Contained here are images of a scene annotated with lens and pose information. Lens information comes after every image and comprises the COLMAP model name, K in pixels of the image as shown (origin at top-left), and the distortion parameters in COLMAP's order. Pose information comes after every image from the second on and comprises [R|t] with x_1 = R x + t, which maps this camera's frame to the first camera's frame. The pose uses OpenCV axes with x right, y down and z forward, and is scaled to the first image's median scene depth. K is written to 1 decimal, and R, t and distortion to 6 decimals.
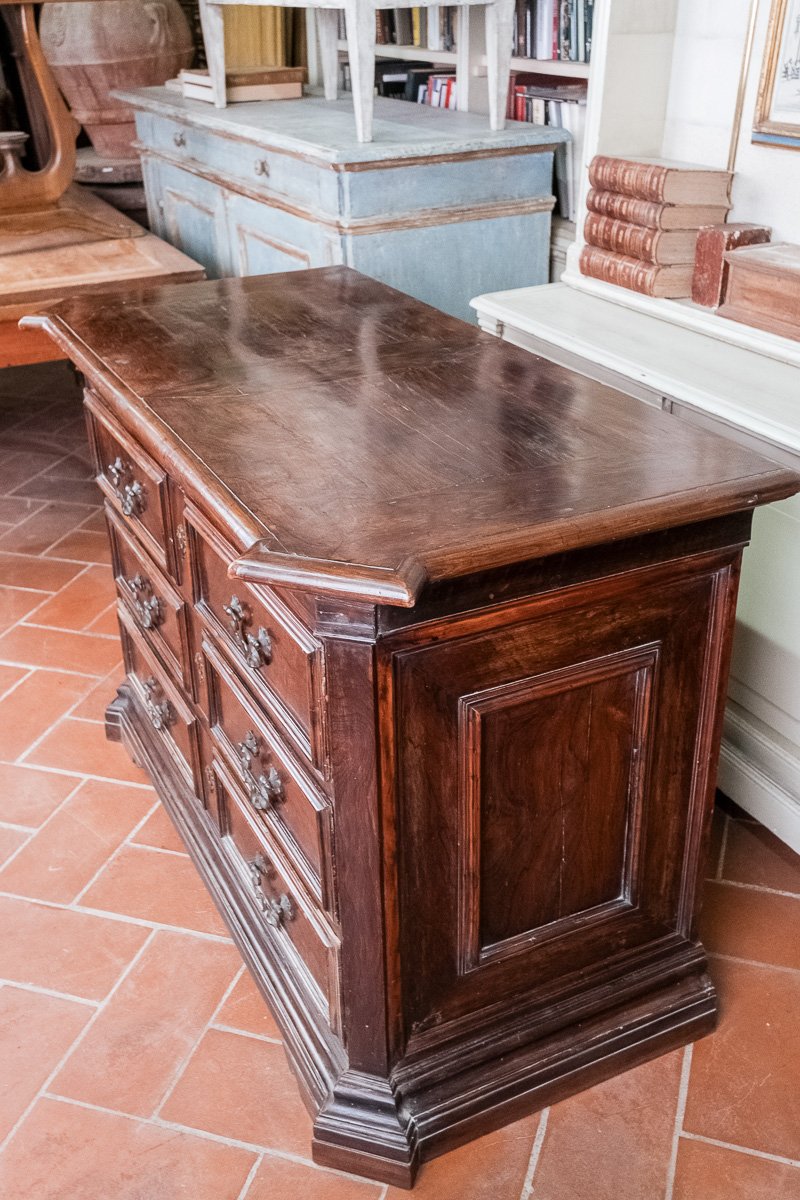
lens RADIAL K [[1211.0, 0, 400.0], [0, 1211.0, 600.0], [0, 0, 1]] dist [0.052803, 0.002336]
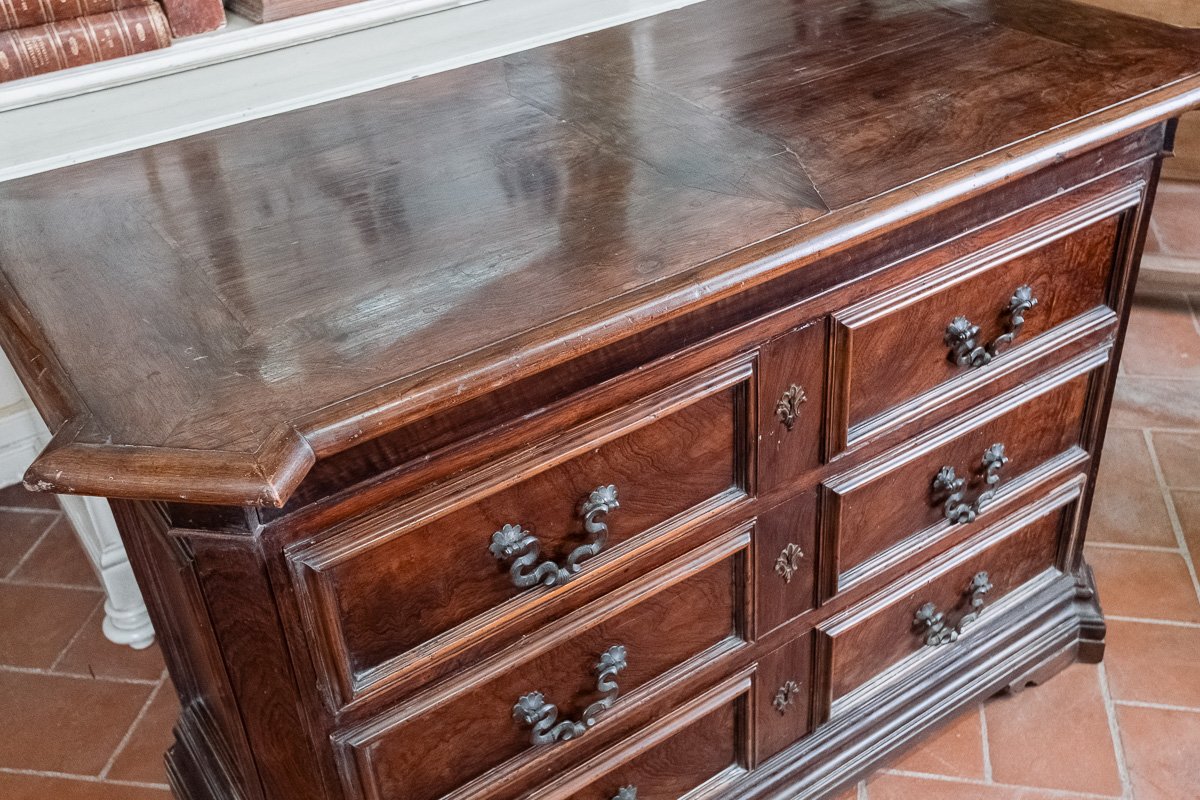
lens RADIAL K [[1211.0, 0, 600.0], [0, 1211.0, 400.0], [0, 0, 1]] dist [0.052803, 0.002336]
pose [[-0.134057, -0.540644, 0.830501, -0.644415], [0.495956, 0.688954, 0.528555, -0.418252], [-0.857937, 0.482749, 0.175777, 0.859197]]
